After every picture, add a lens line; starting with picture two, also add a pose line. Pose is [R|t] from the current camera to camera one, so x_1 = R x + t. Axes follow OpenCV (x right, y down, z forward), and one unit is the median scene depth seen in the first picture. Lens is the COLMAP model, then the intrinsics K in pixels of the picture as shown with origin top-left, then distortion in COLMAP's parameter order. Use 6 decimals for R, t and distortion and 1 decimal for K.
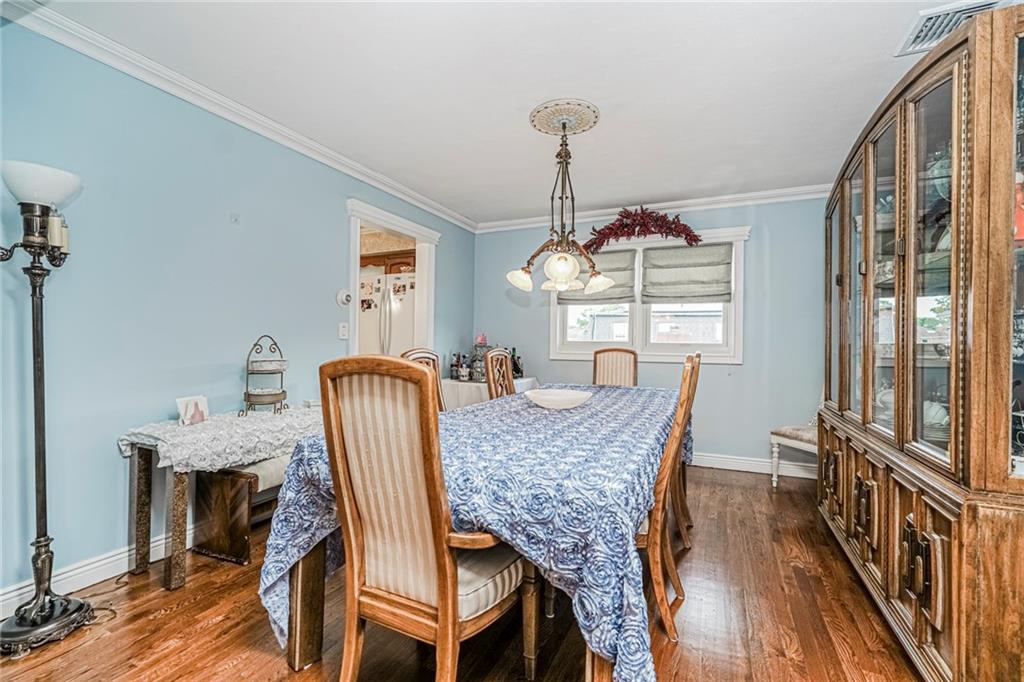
lens RADIAL K [[452.6, 0, 505.7], [0, 452.6, 345.8], [0, 0, 1]] dist [0.002129, 0.000720]
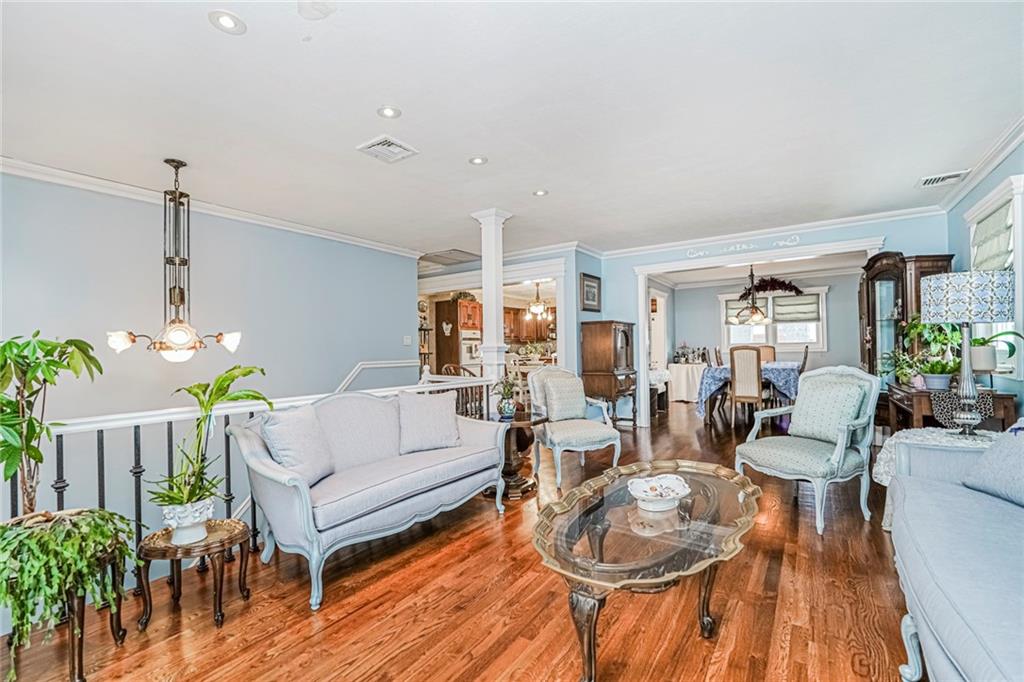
lens RADIAL K [[477.4, 0, 503.8], [0, 477.4, 343.0], [0, 0, 1]] dist [-0.001544, 0.000329]
pose [[0.990559, -0.021677, -0.135365, -0.603014], [0.019139, 0.999616, -0.020026, 0.010154], [0.135747, 0.017246, 0.990593, -1.275027]]
